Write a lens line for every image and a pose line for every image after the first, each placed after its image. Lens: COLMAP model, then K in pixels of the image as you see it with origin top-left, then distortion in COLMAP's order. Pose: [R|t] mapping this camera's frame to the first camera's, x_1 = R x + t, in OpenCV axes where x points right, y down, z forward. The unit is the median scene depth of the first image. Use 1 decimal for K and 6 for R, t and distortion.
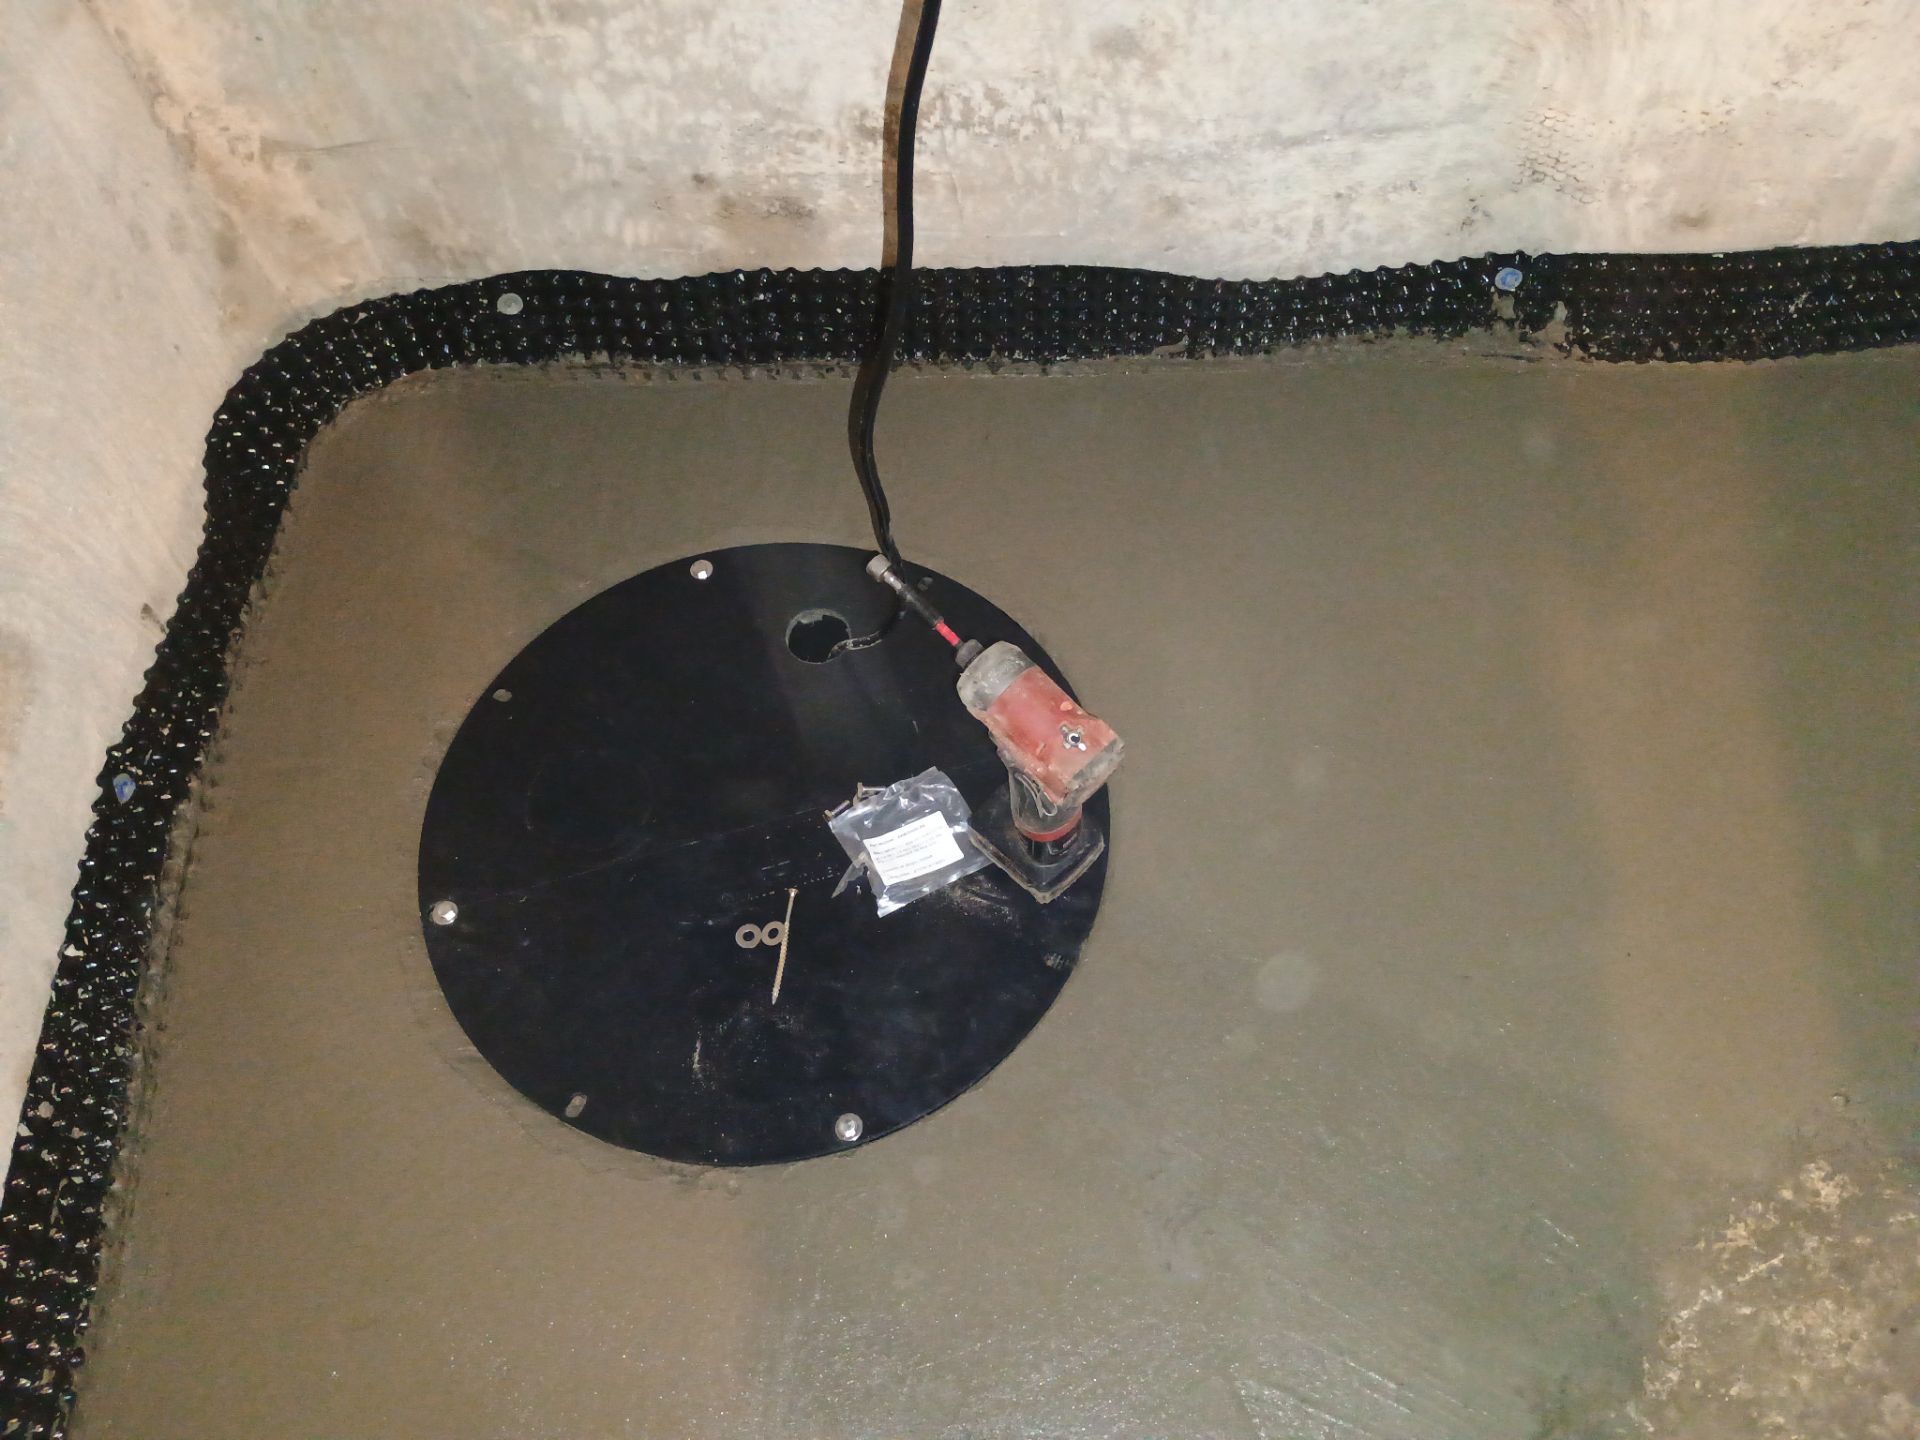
lens RADIAL K [[1656.1, 0, 958.2], [0, 1656.1, 717.7], [0, 0, 1]] dist [0.063953, -0.085751]
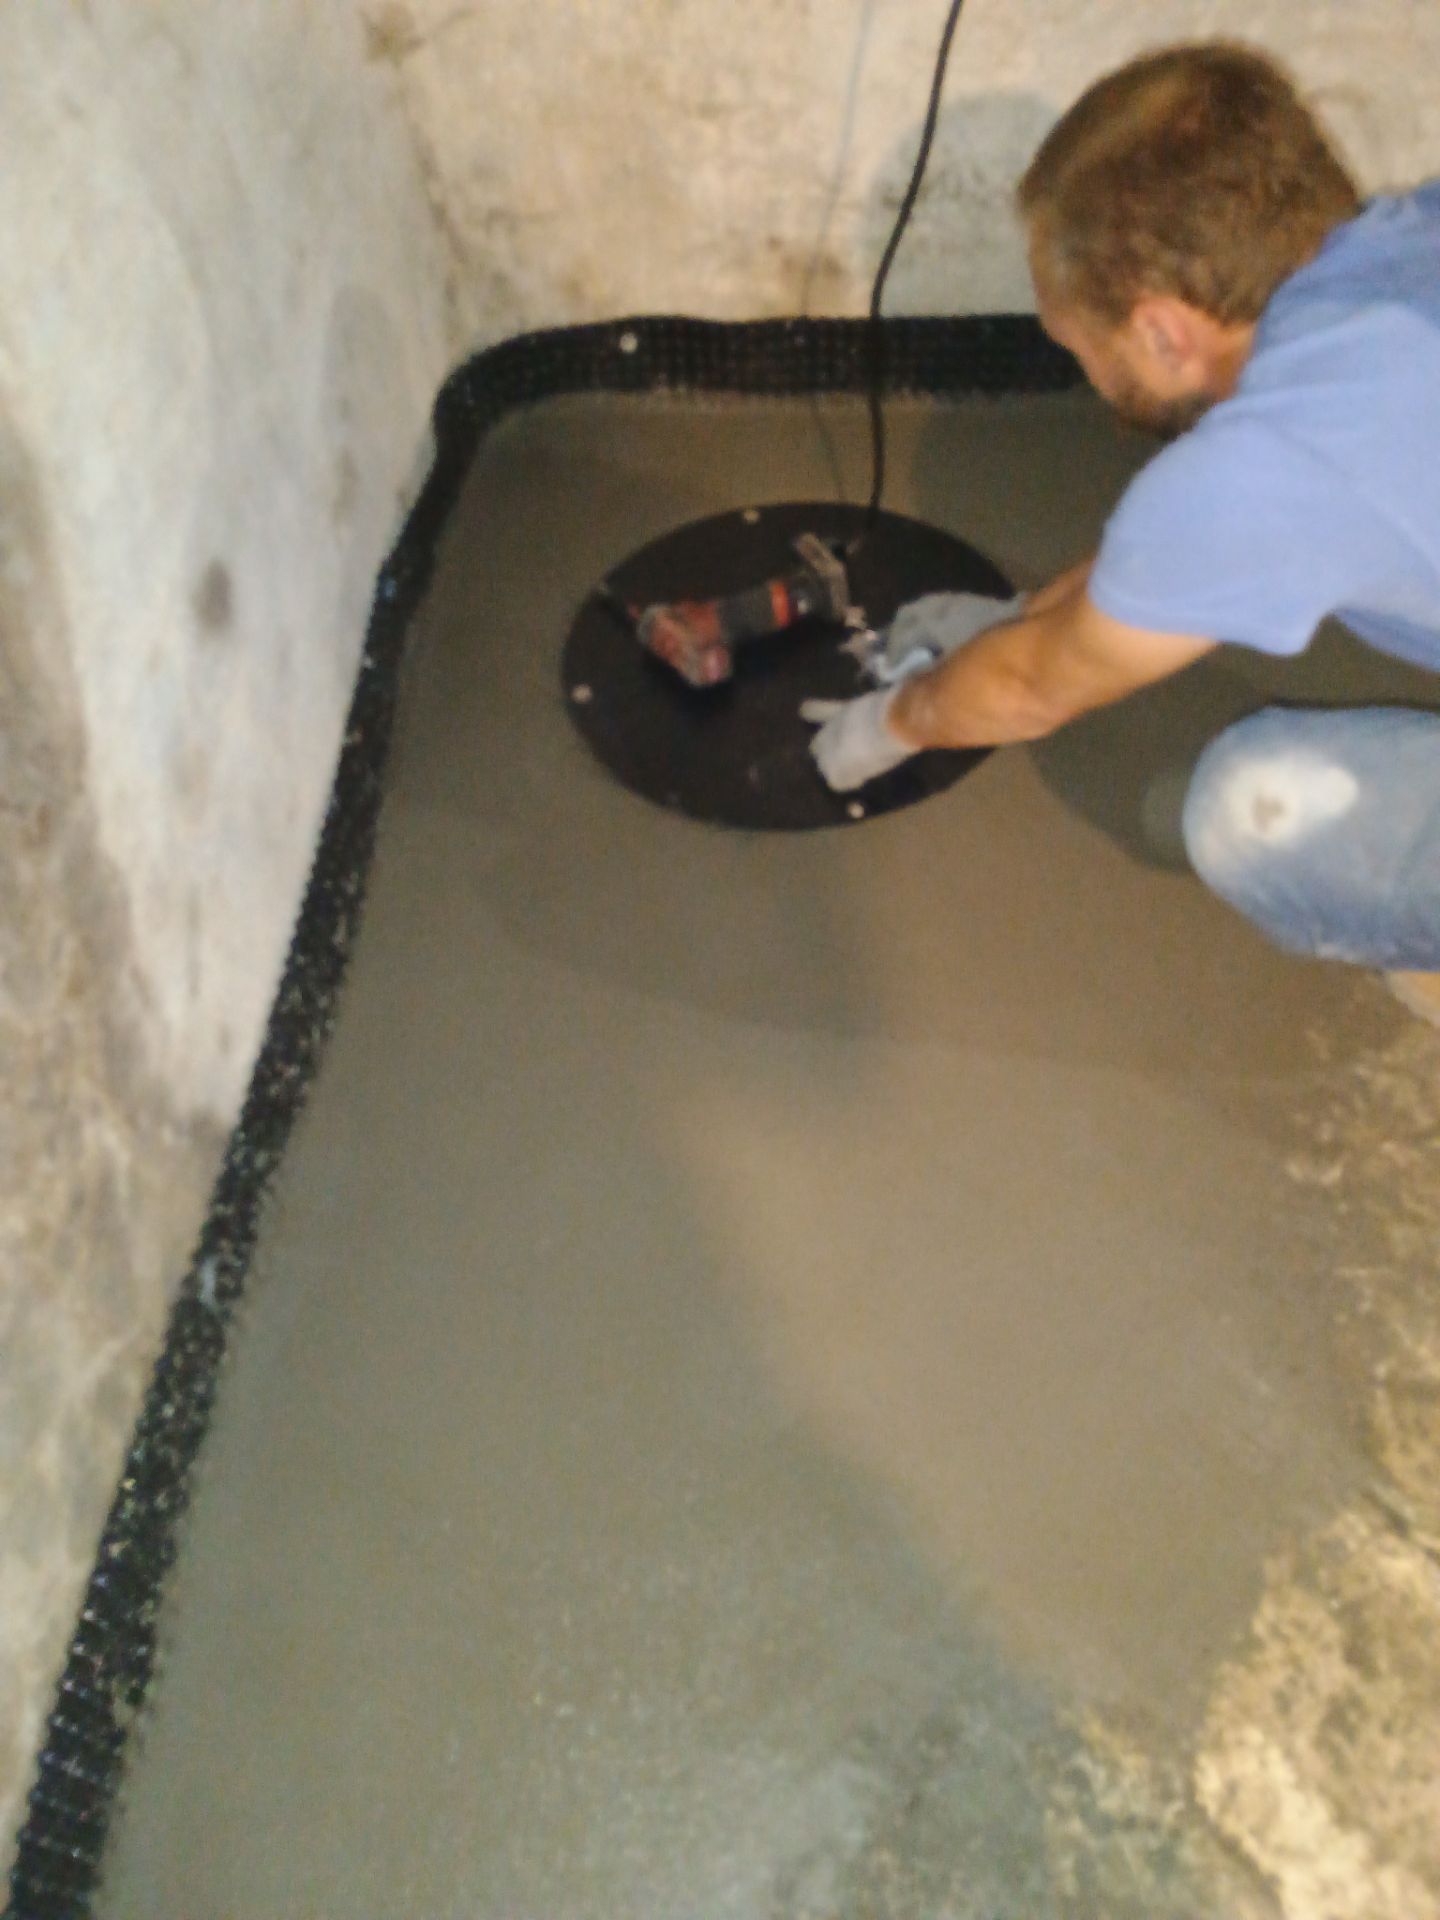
lens RADIAL K [[1656.1, 0, 704.4], [0, 1656.1, 972.6], [0, 0, 1]] dist [0.063953, -0.085751]
pose [[0.996608, 0.048713, -0.066332, -0.085522], [-0.056251, 0.991539, -0.116991, 0.510972], [0.060072, 0.120325, 0.990915, -0.414203]]
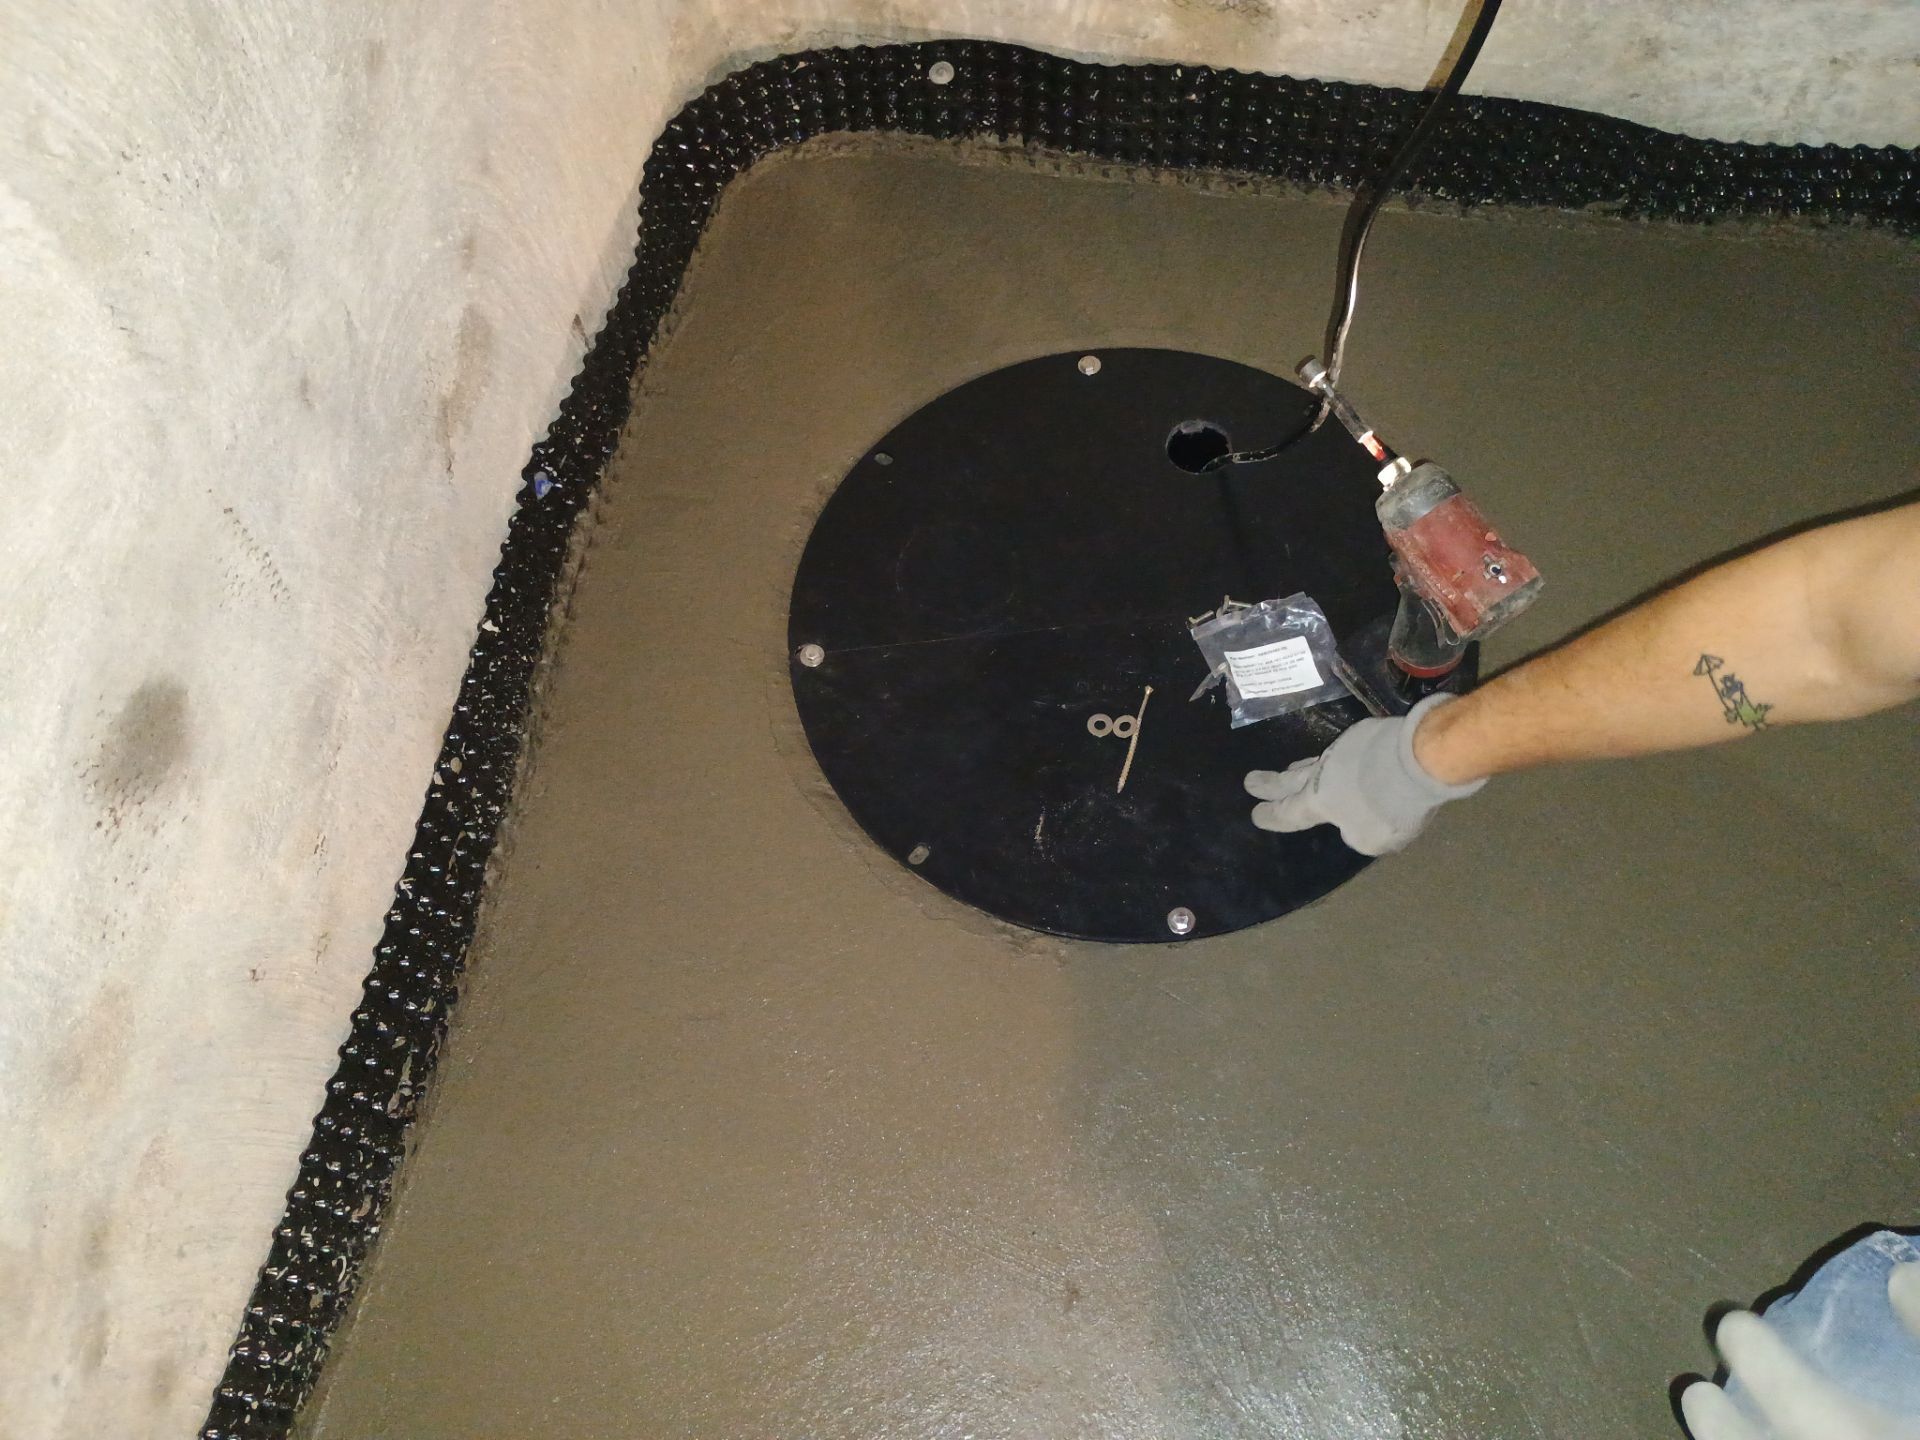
lens RADIAL K [[1656.1, 0, 958.6], [0, 1656.1, 714.8], [0, 0, 1]] dist [0.063953, -0.085751]
pose [[0.982000, 0.163781, -0.094089, -0.111036], [-0.157158, 0.984798, 0.073995, 0.060569], [0.104777, -0.057876, 0.992810, -0.015753]]
